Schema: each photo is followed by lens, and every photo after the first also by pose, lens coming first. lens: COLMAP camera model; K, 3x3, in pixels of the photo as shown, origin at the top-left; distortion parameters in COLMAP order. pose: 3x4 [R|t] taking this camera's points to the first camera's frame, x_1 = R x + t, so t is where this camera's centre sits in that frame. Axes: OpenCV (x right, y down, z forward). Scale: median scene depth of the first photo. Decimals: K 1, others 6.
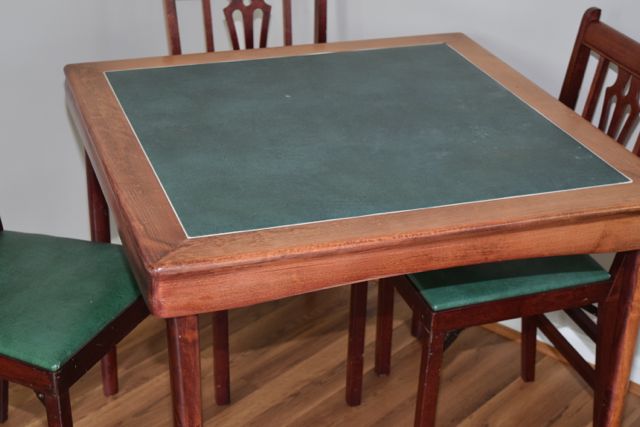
lens RADIAL K [[1194.3, 0, 320.0], [0, 1194.3, 213.5], [0, 0, 1]] dist [0.065329, -0.011460]
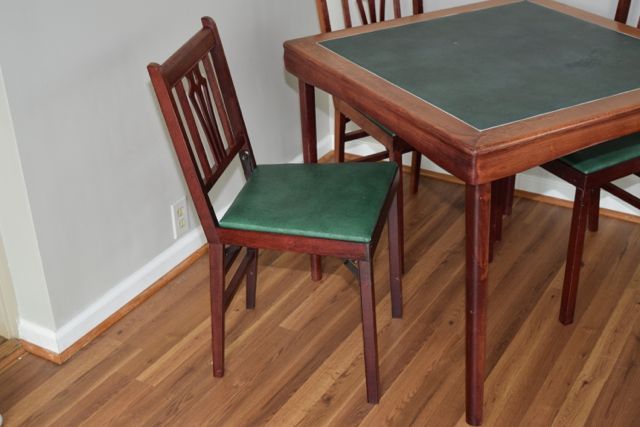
lens RADIAL K [[941.8, 0, 320.0], [0, 941.8, 213.5], [0, 0, 1]] dist [0.022426, -0.016465]
pose [[0.982860, -0.135837, 0.124637, -0.301018], [0.132049, 0.990507, 0.038203, 0.032998], [-0.128643, -0.021090, 0.991467, -0.086256]]
